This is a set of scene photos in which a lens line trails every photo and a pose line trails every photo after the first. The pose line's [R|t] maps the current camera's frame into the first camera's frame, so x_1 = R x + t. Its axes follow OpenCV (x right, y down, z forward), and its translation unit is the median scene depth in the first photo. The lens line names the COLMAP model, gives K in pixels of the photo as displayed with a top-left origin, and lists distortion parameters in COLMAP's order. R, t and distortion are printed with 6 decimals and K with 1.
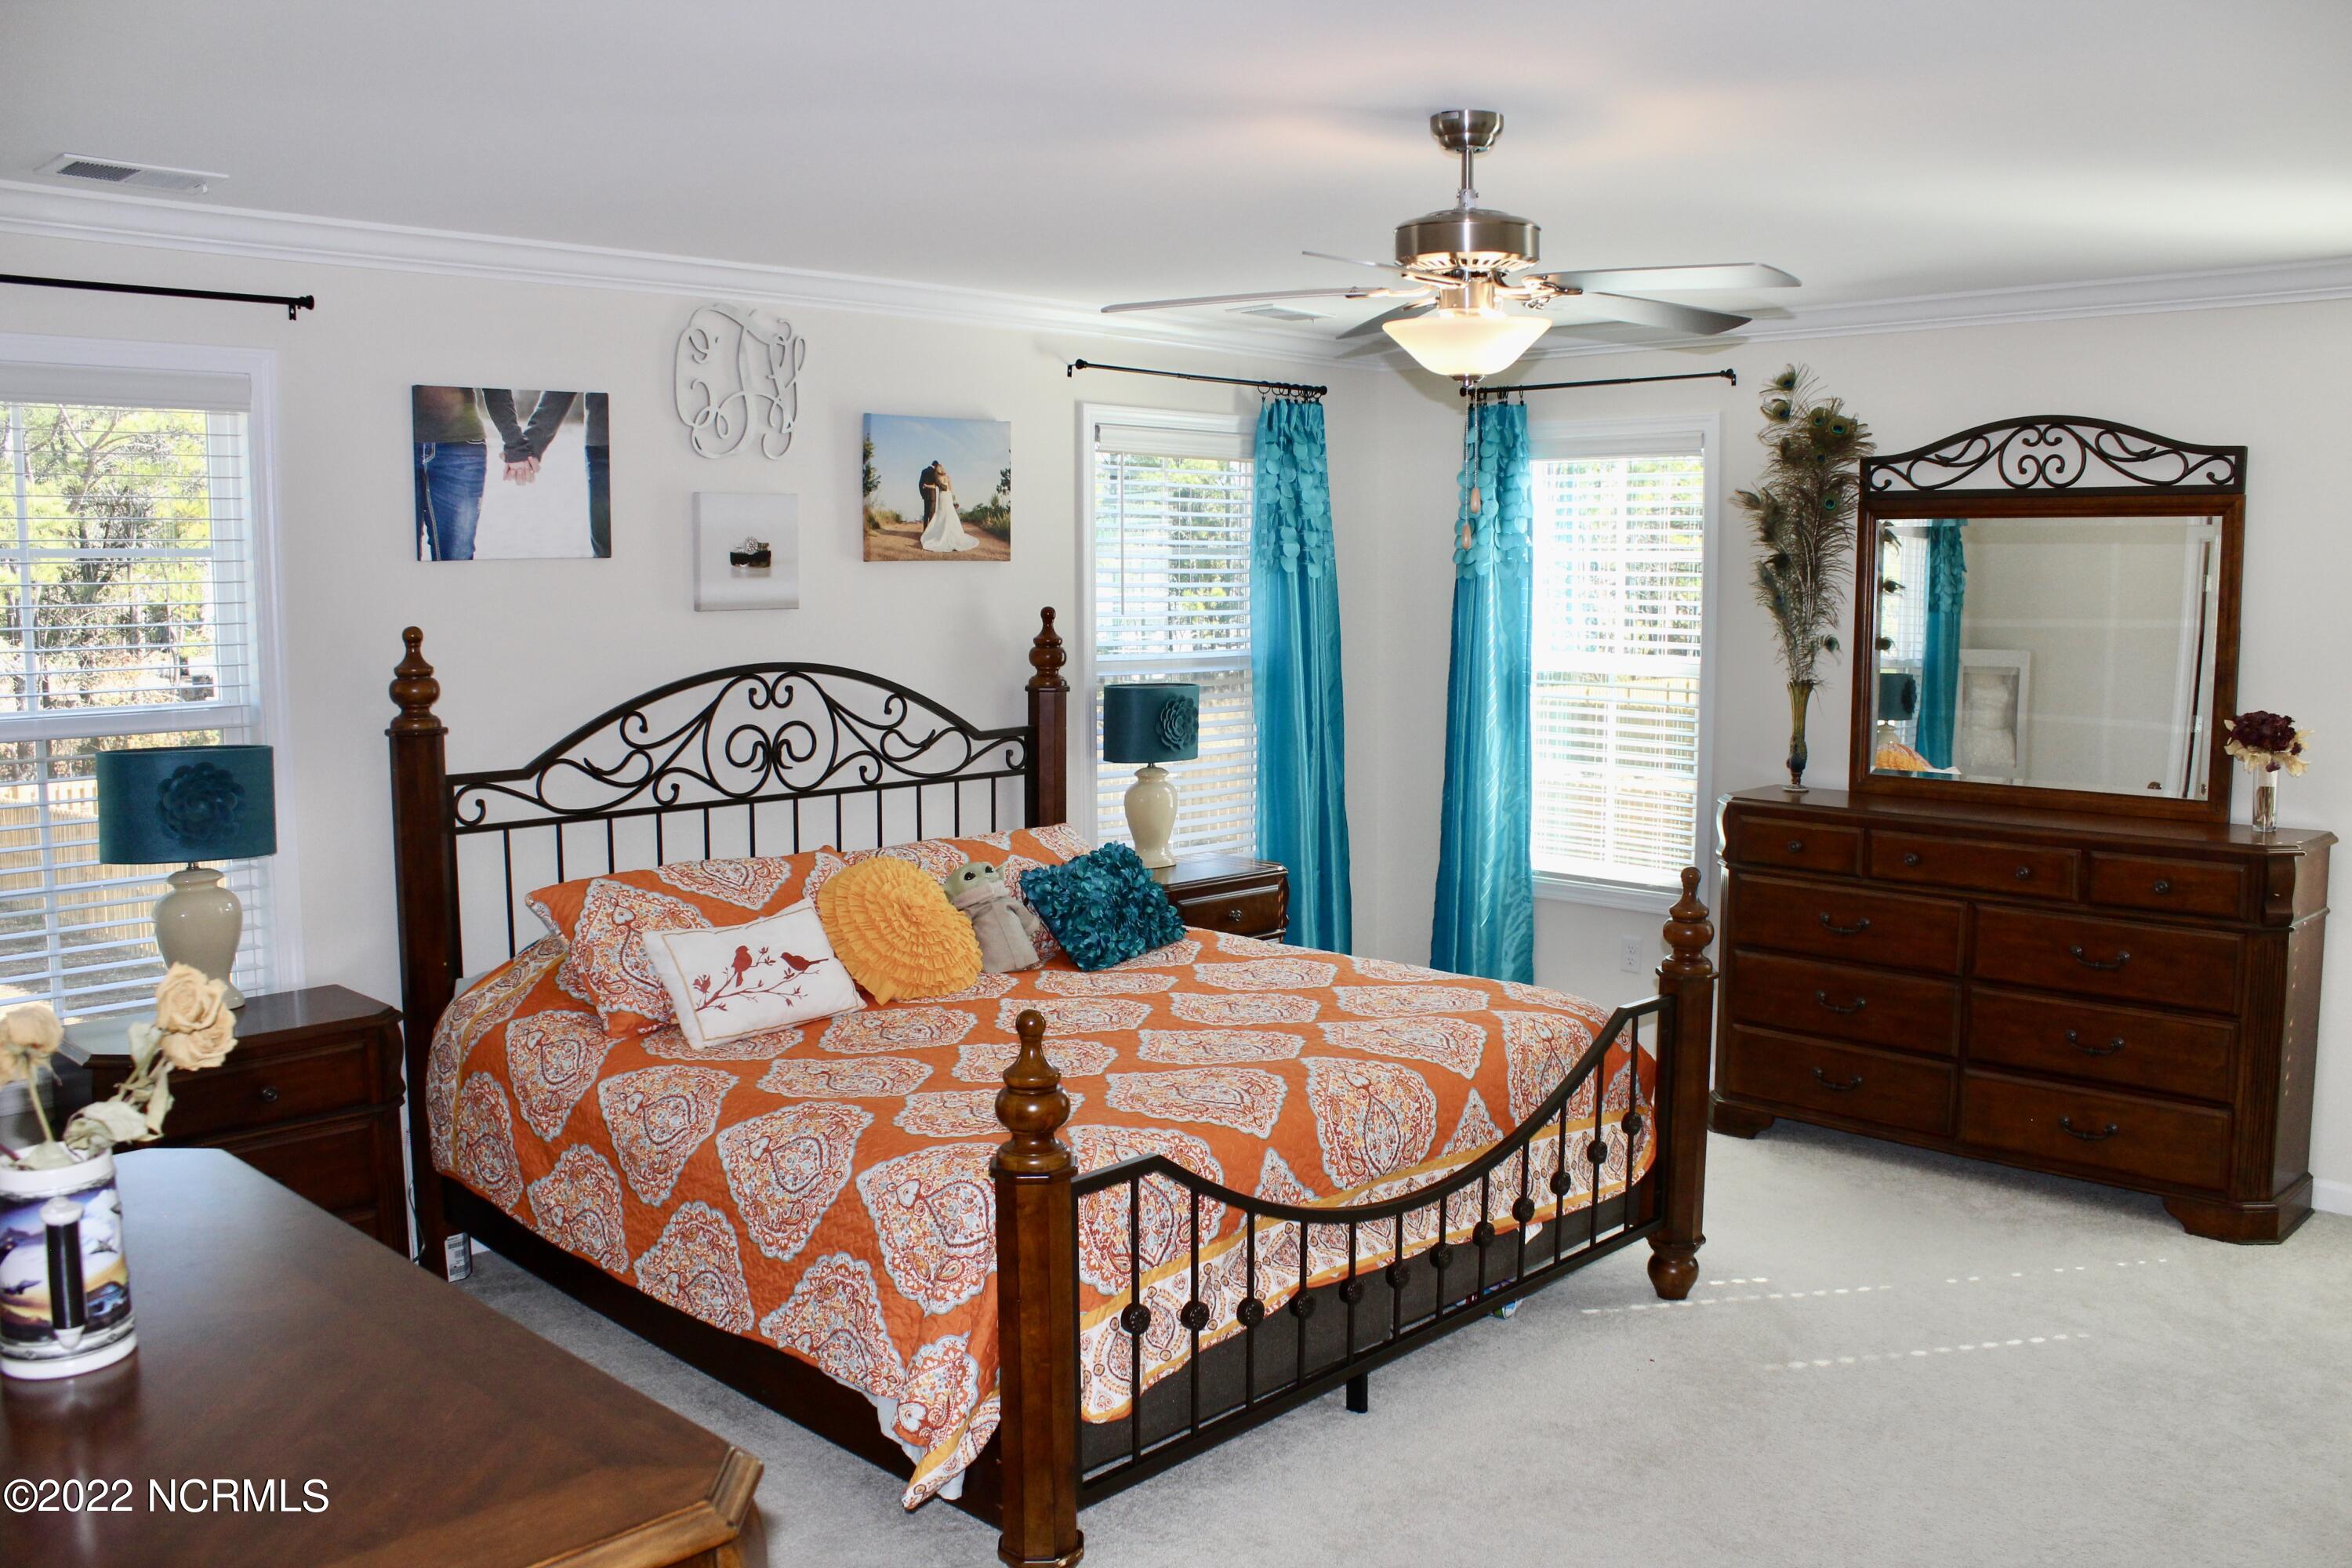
lens RADIAL K [[1948.9, 0, 1176.0], [0, 1948.9, 784.0], [0, 0, 1]] dist [-0.170567, 0.156035]
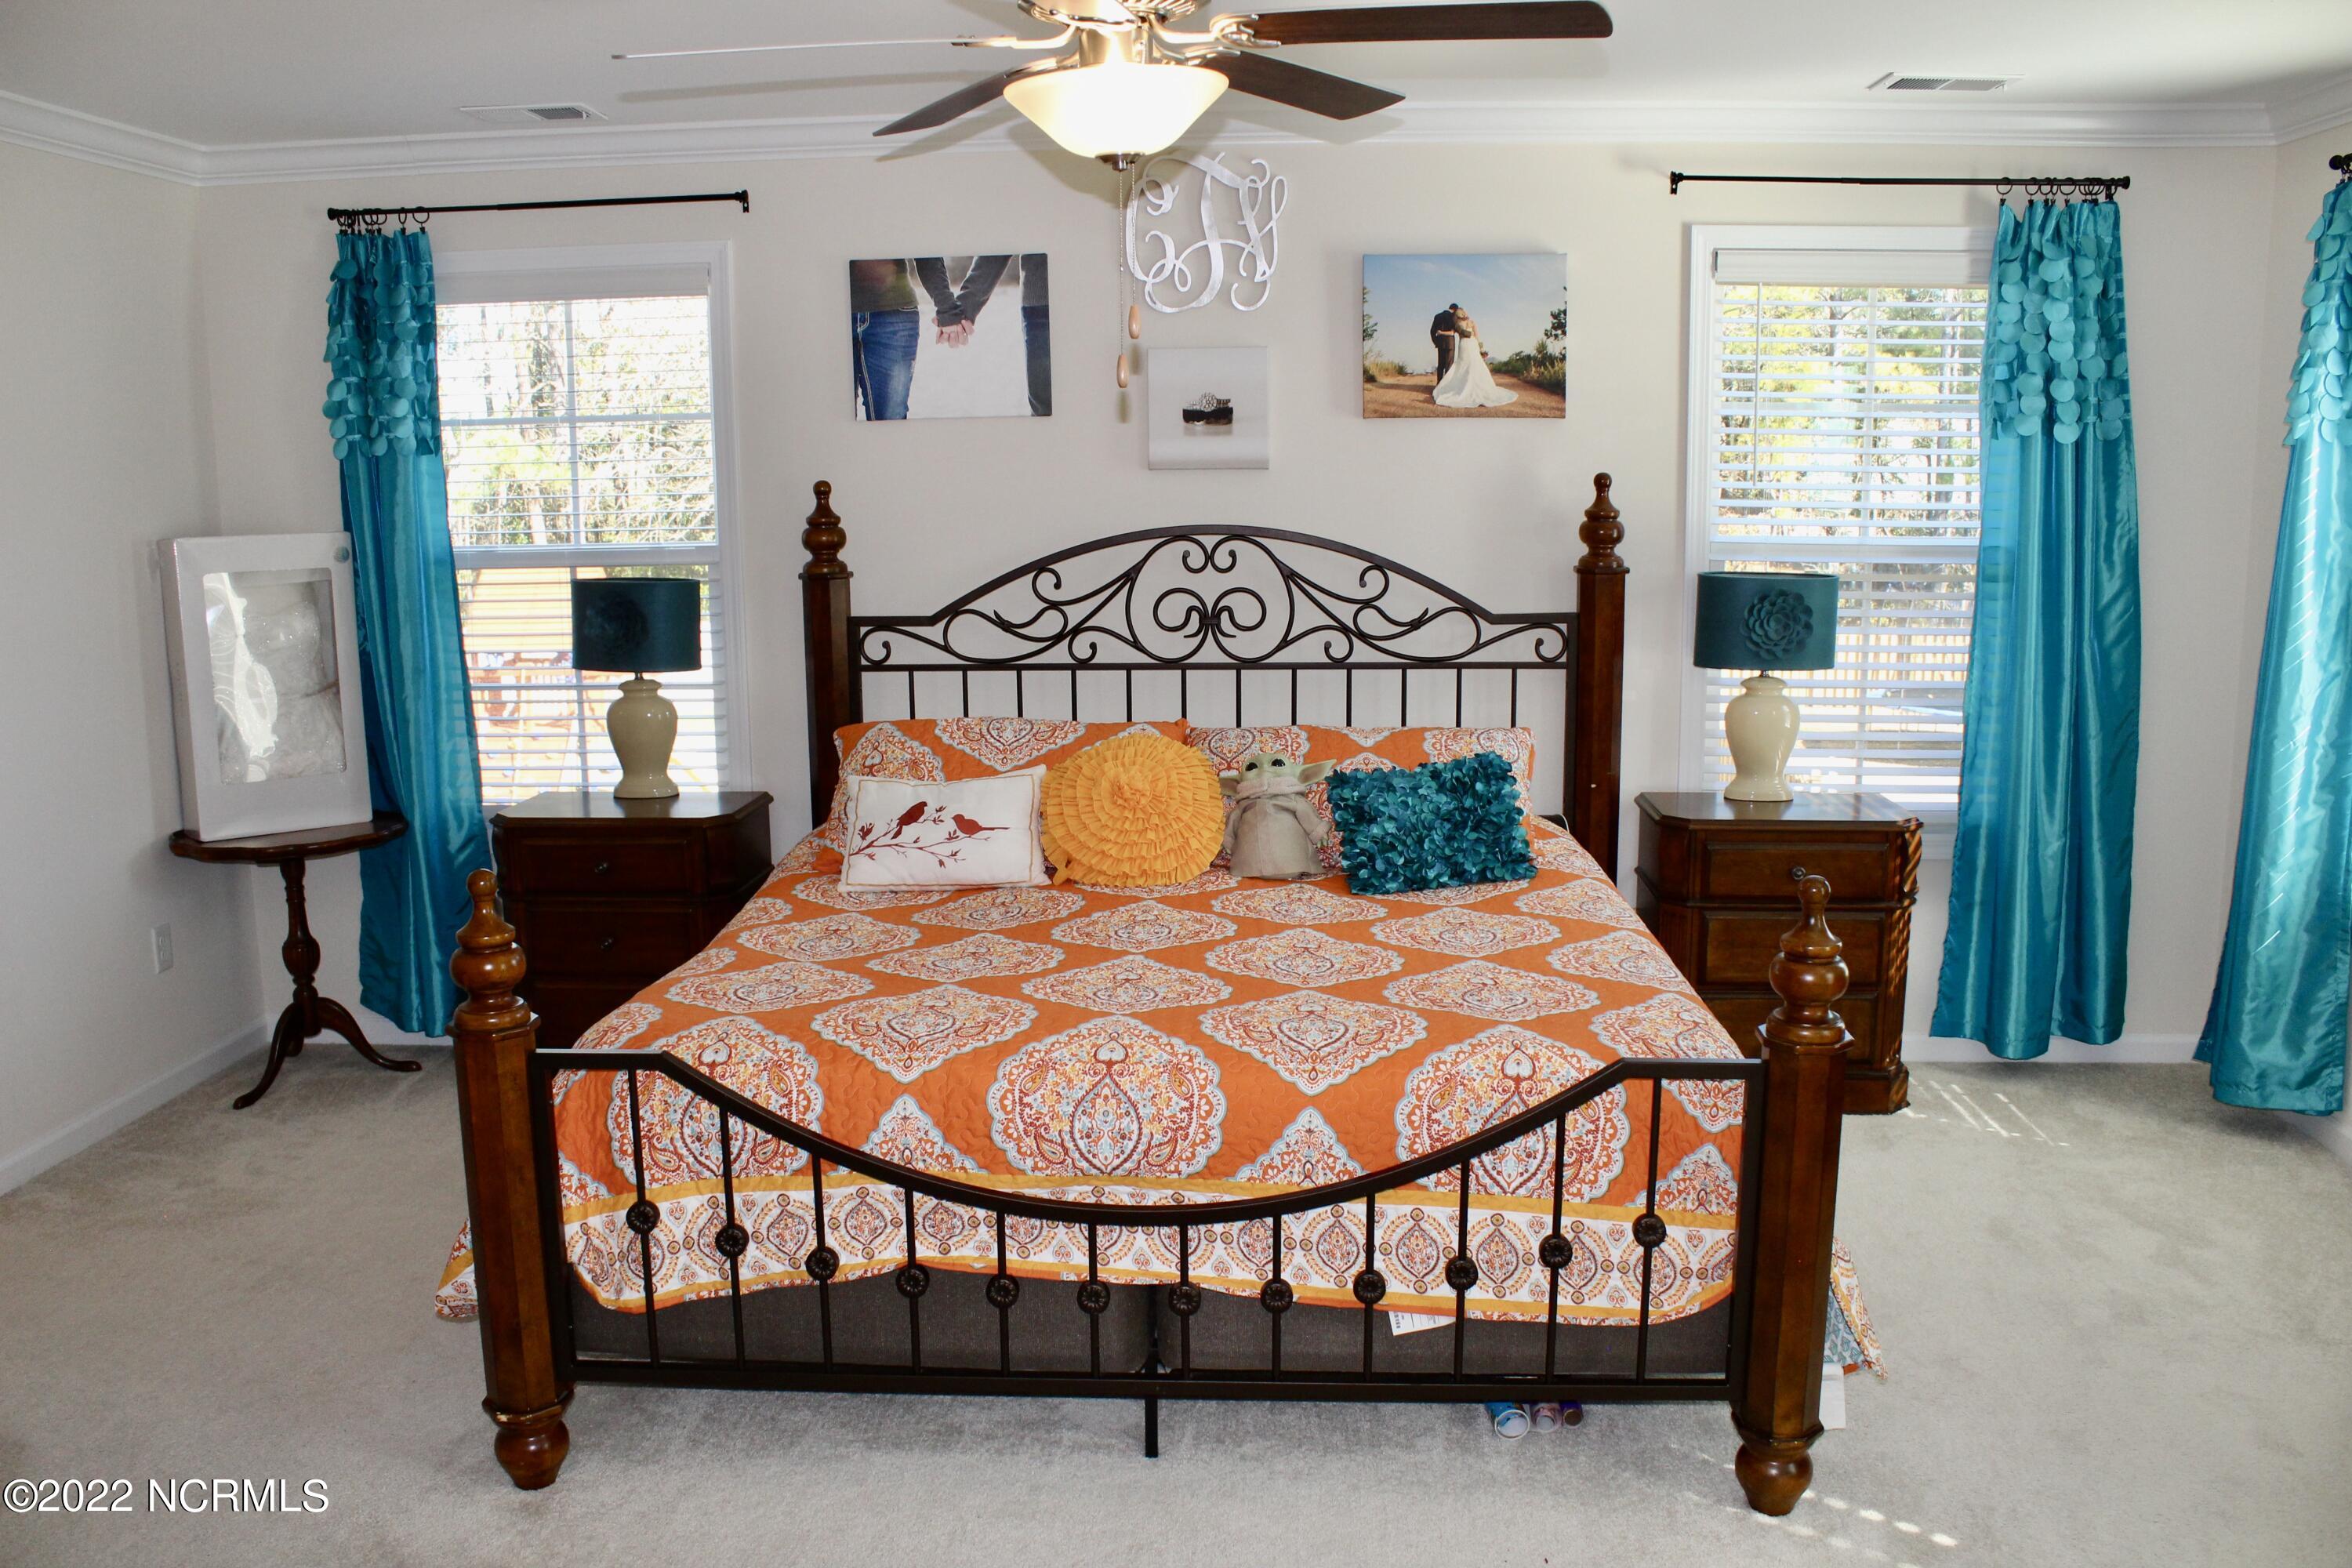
lens RADIAL K [[1948.9, 0, 1176.0], [0, 1948.9, 784.0], [0, 0, 1]] dist [-0.170567, 0.156035]
pose [[0.657394, 0.126426, -0.742866, 0.531004], [-0.075691, 0.991918, 0.101829, -0.033530], [0.749736, -0.010714, 0.661650, 0.364752]]
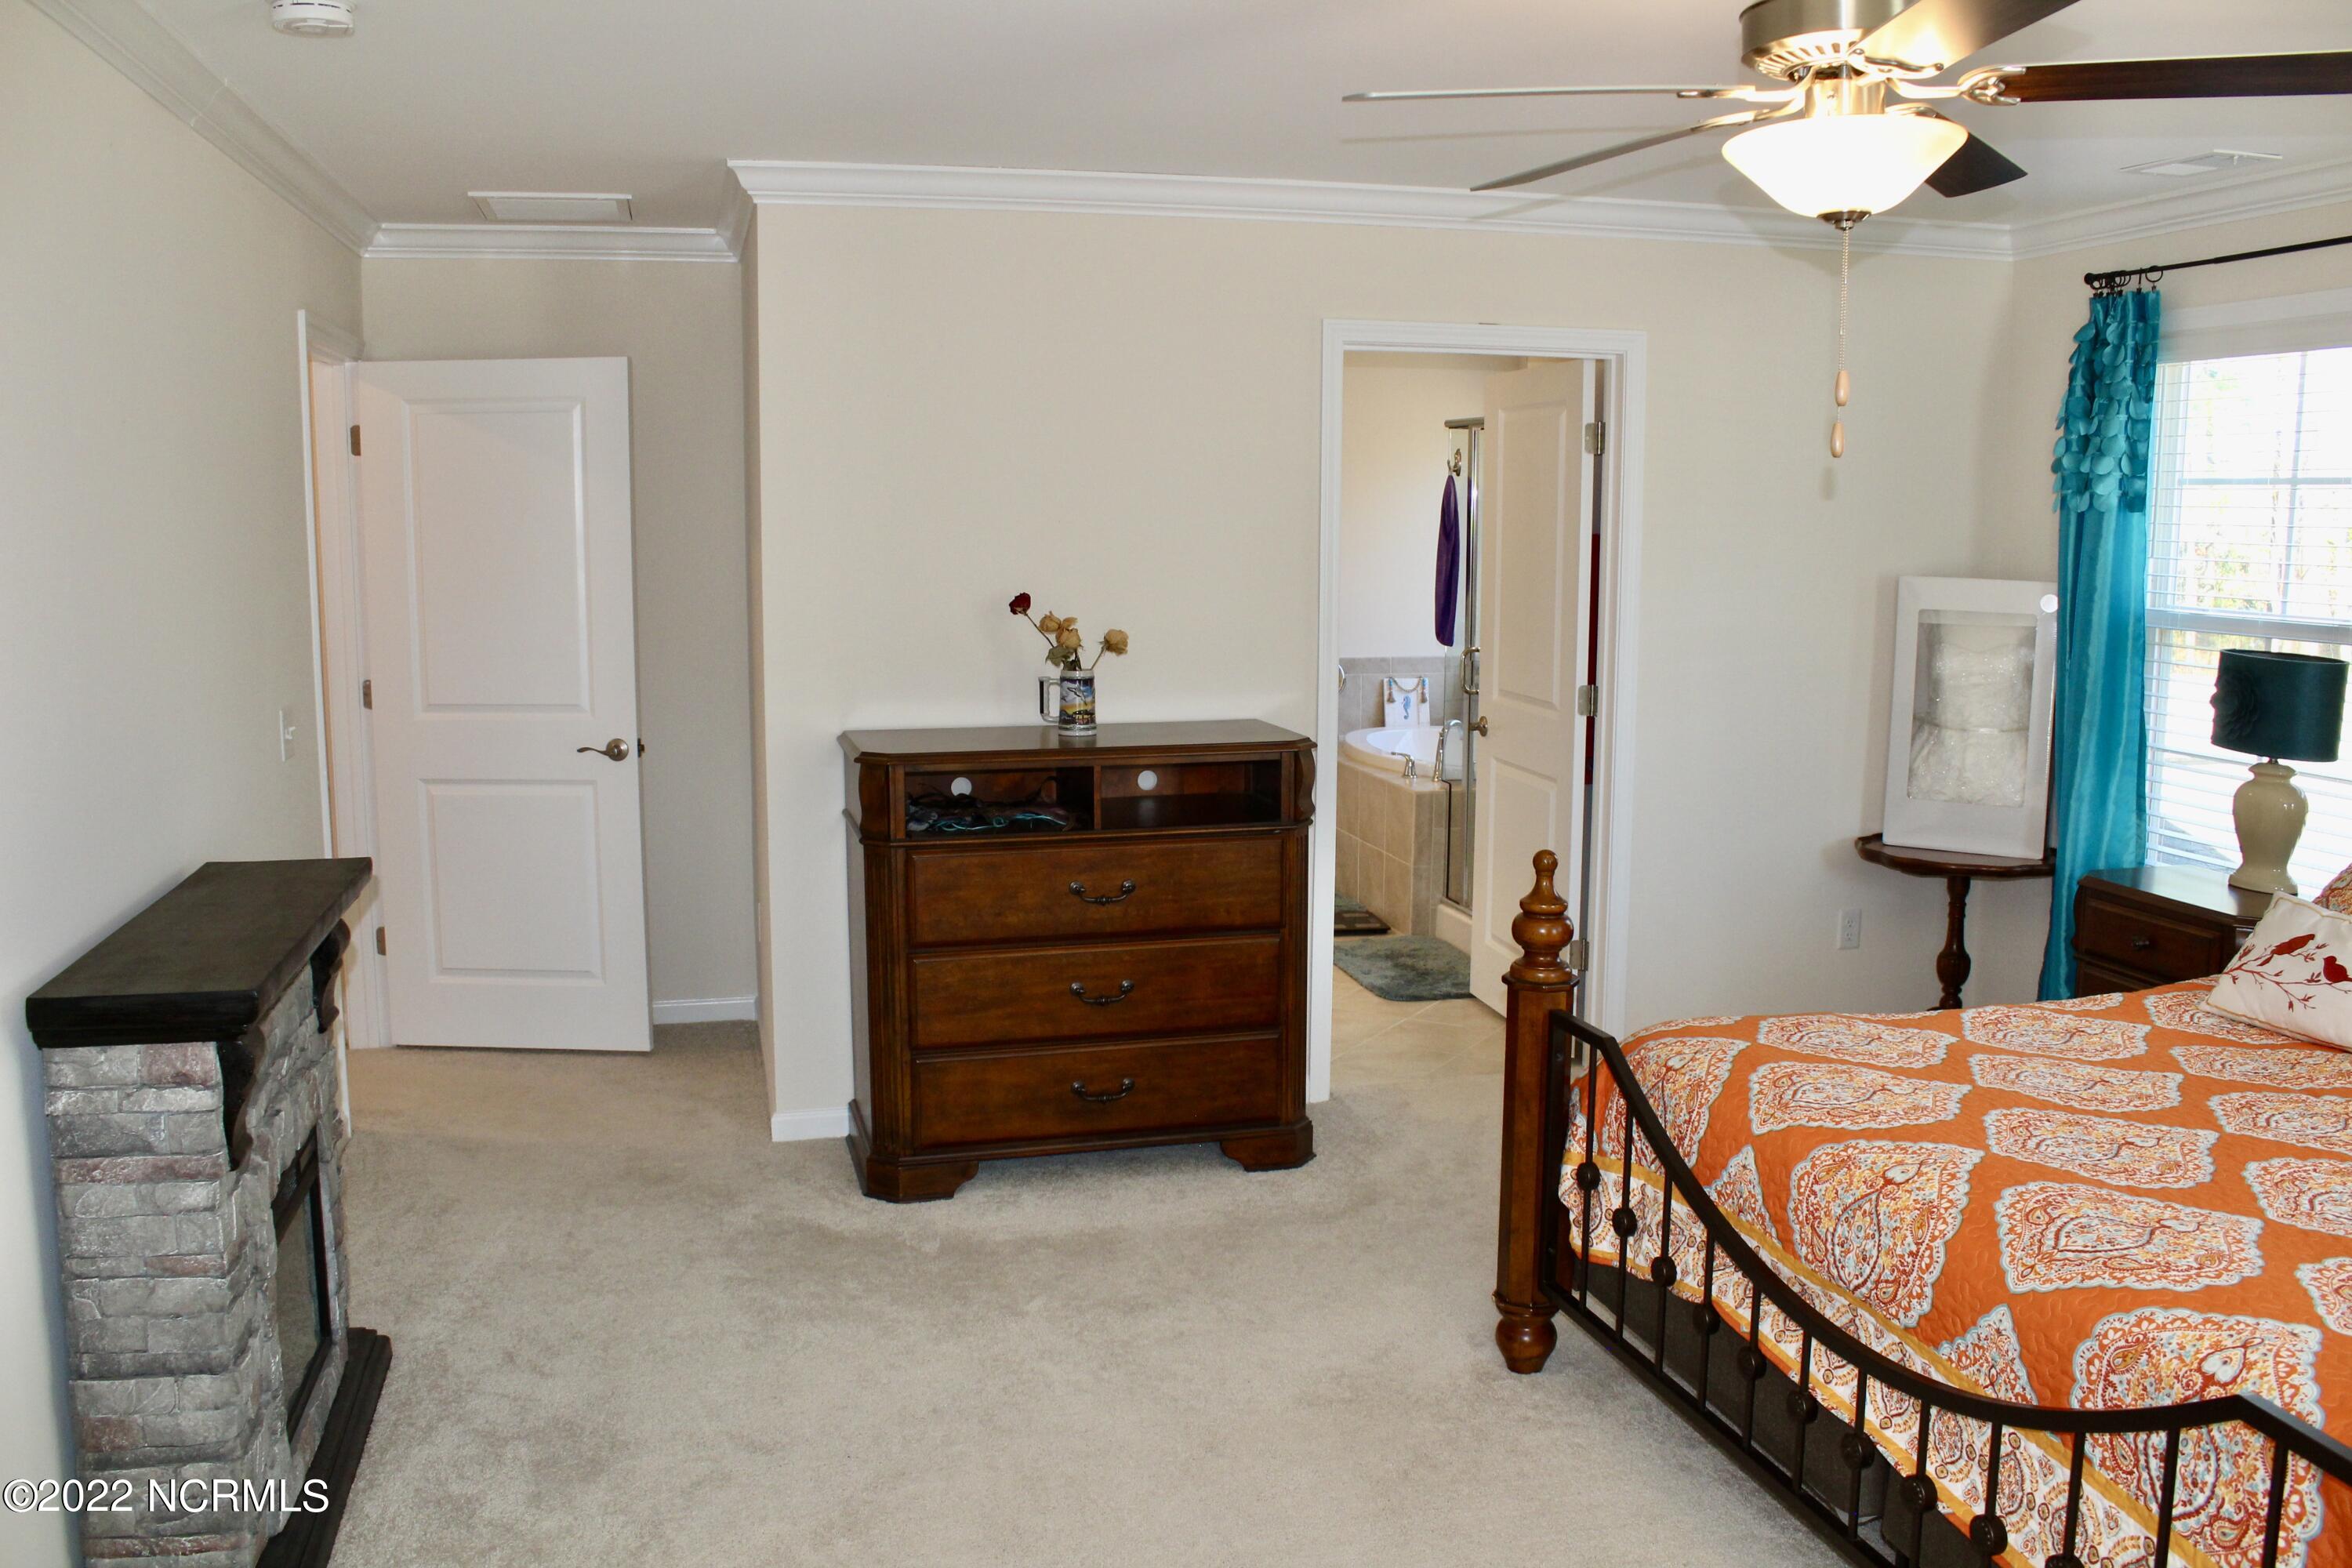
lens RADIAL K [[1948.9, 0, 1176.0], [0, 1948.9, 784.0], [0, 0, 1]] dist [-0.170567, 0.156035]
pose [[-0.511863, 0.125036, -0.849919, 0.636775], [-0.097241, 0.974560, 0.201935, -0.087132], [0.853546, 0.186010, -0.486682, 0.823659]]
